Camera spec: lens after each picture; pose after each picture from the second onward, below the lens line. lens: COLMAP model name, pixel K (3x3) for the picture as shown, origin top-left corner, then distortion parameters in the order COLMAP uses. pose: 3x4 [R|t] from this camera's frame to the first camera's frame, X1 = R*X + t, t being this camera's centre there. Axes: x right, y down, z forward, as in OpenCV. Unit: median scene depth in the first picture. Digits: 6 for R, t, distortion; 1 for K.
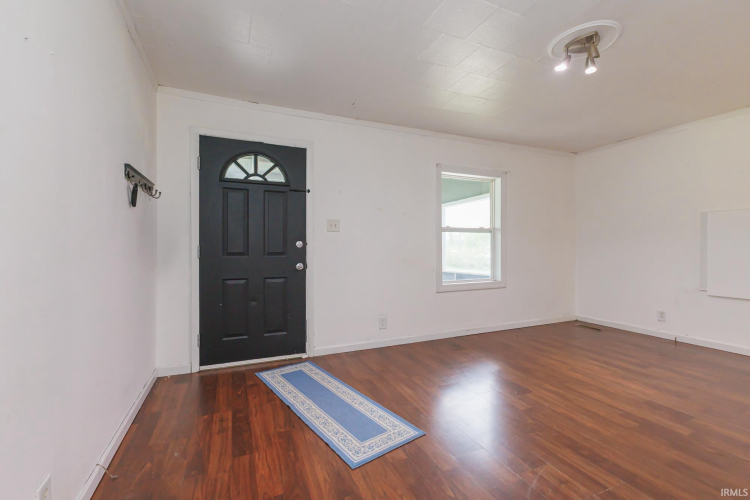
lens RADIAL K [[333.8, 0, 375.3], [0, 333.8, 248.0], [0, 0, 1]] dist [0.009889, -0.002163]
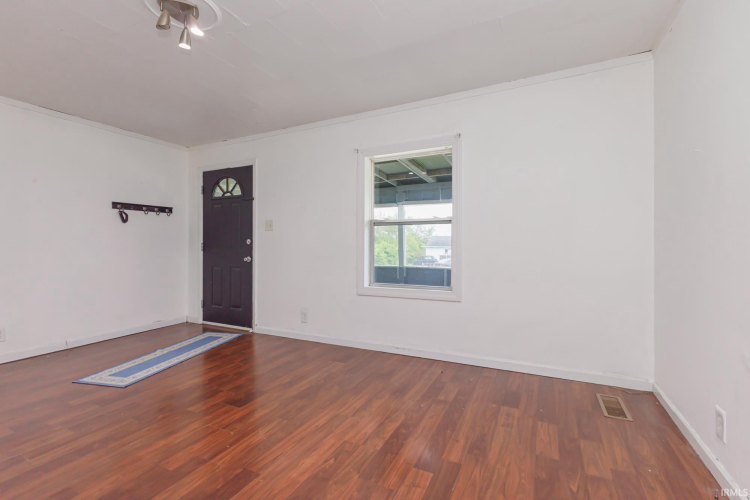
lens RADIAL K [[333.8, 0, 357.7], [0, 333.8, 245.2], [0, 0, 1]] dist [0.009889, -0.002163]
pose [[0.635559, 0.001869, -0.772050, 1.153506], [0.001776, 0.999991, 0.003883, -0.002473], [0.772050, -0.003839, 0.635550, 0.580217]]
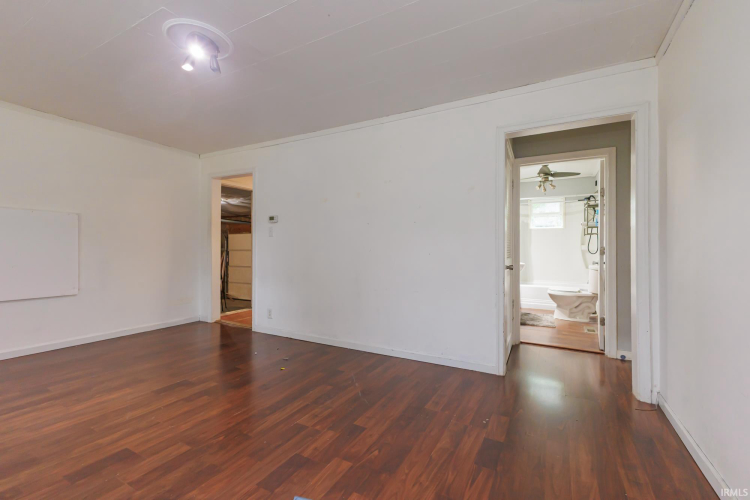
lens RADIAL K [[333.8, 0, 368.7], [0, 333.8, 248.3], [0, 0, 1]] dist [0.009889, -0.002163]
pose [[-0.614555, 0.005977, 0.788852, -0.356252], [-0.002467, 0.999952, -0.009499, 0.006520], [-0.788870, -0.007783, -0.614510, 0.884347]]
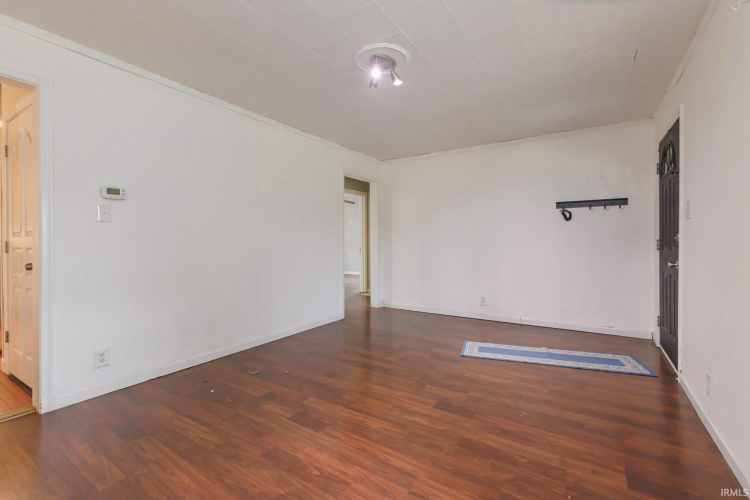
lens RADIAL K [[325.1, 0, 396.0], [0, 325.1, 239.7], [0, 0, 1]] dist [0.000152, -0.000268]
pose [[-0.799534, -0.000060, -0.600621, 0.902846], [0.005420, 0.999959, -0.007314, -0.003285], [0.600596, -0.009103, -0.799501, 1.387354]]
